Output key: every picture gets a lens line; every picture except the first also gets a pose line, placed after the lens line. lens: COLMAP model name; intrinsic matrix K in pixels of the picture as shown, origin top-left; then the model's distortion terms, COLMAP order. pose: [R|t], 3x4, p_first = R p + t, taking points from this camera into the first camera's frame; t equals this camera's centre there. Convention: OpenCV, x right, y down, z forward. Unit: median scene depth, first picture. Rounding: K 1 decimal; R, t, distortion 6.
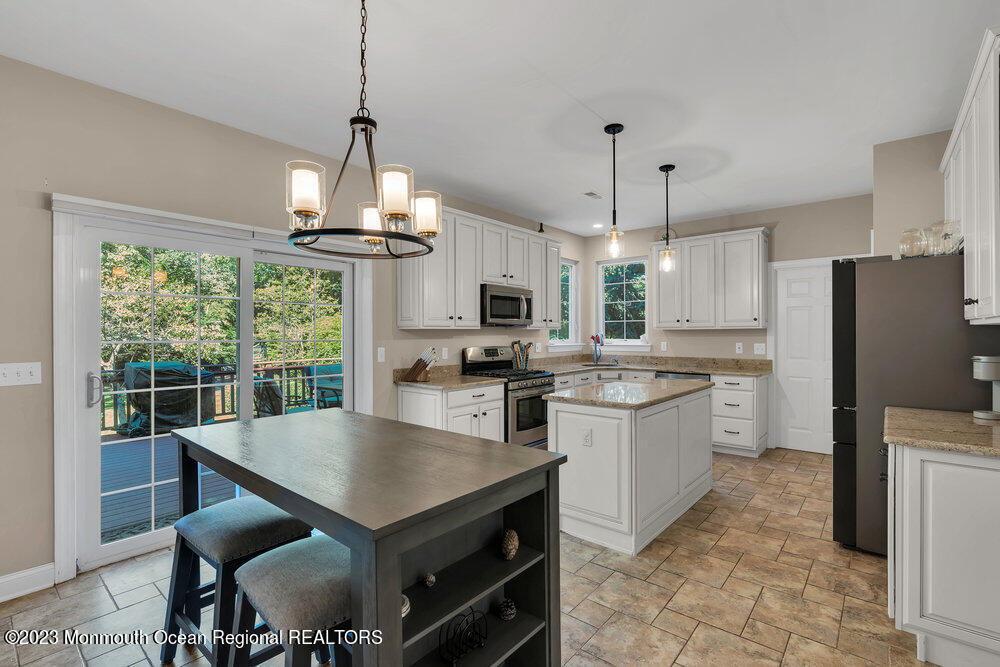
lens RADIAL K [[451.4, 0, 508.9], [0, 451.4, 331.9], [0, 0, 1]] dist [-0.012708, 0.001101]
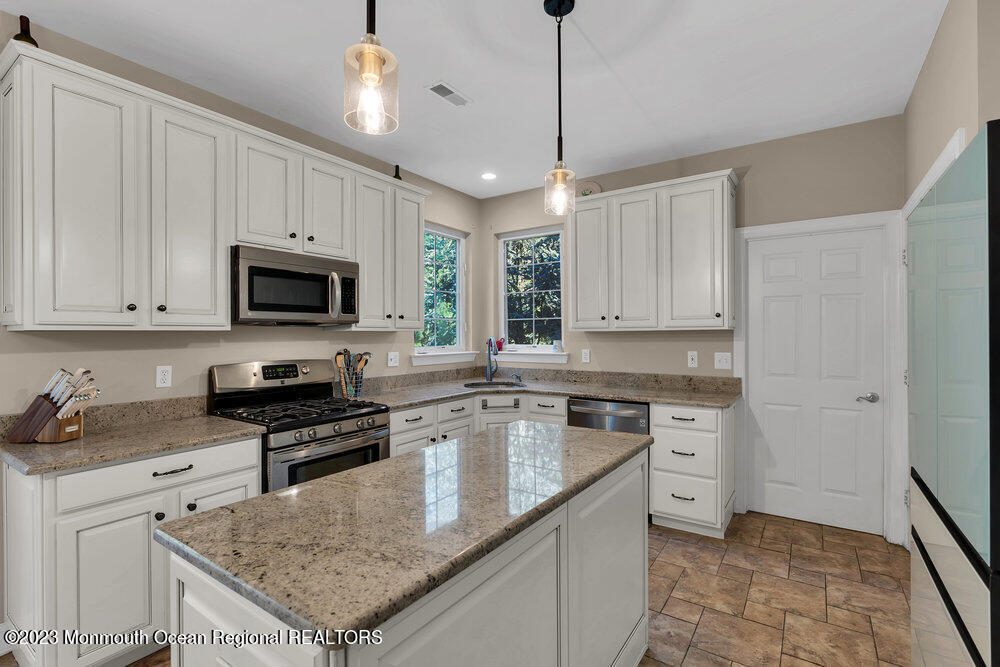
lens RADIAL K [[451.4, 0, 508.9], [0, 451.4, 331.9], [0, 0, 1]] dist [-0.012708, 0.001101]
pose [[0.994730, 0.000056, 0.102526, 0.186668], [0.000229, 0.999996, -0.002770, -0.002776], [-0.102526, 0.002778, 0.994726, 0.392641]]
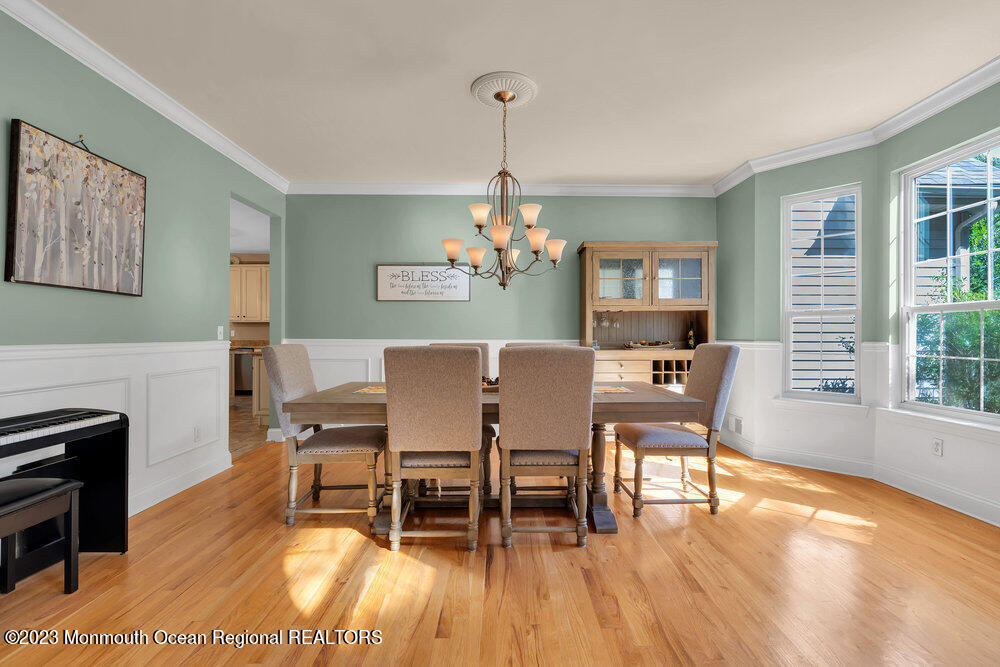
lens RADIAL K [[451.4, 0, 508.9], [0, 451.4, 331.9], [0, 0, 1]] dist [-0.012708, 0.001101]
pose [[0.755434, 0.003510, 0.655216, 0.065063], [0.000388, 0.999983, -0.005805, 0.041615], [-0.655225, 0.004640, 0.755420, -0.877916]]
